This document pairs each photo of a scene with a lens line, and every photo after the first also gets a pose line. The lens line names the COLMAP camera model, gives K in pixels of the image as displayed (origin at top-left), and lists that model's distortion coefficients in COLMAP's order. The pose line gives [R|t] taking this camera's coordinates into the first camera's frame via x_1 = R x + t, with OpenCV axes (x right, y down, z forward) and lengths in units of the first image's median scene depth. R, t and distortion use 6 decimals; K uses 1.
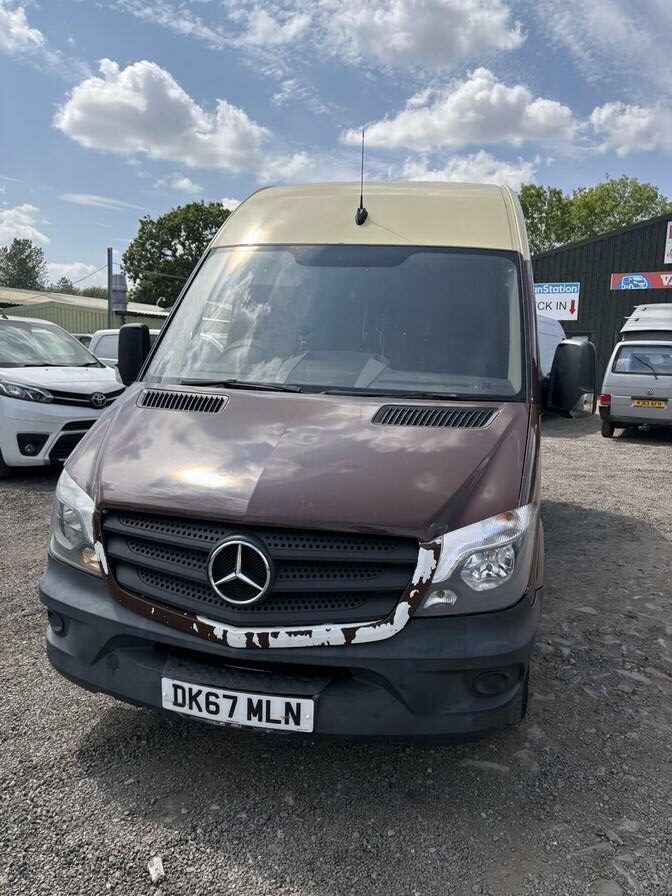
lens RADIAL K [[668.6, 0, 339.7], [0, 668.6, 452.2], [0, 0, 1]] dist [0.041840, -0.057042]
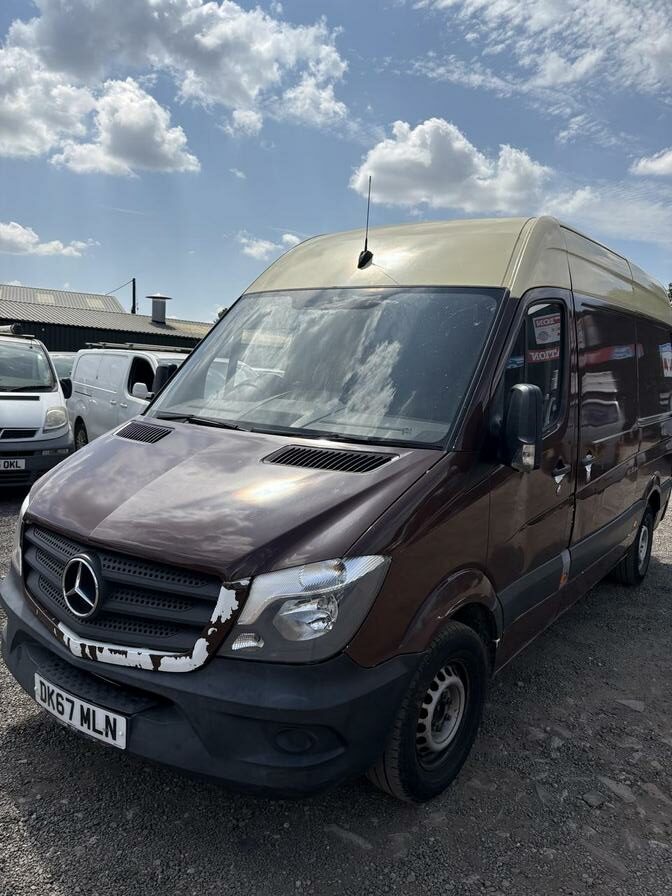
lens RADIAL K [[668.6, 0, 334.5], [0, 668.6, 450.7], [0, 0, 1]] dist [0.041840, -0.057042]
pose [[0.922082, 0.052968, -0.383354, 0.632649], [-0.075777, 0.996126, -0.044631, -0.026907], [0.379504, 0.070202, 0.922523, 0.118126]]
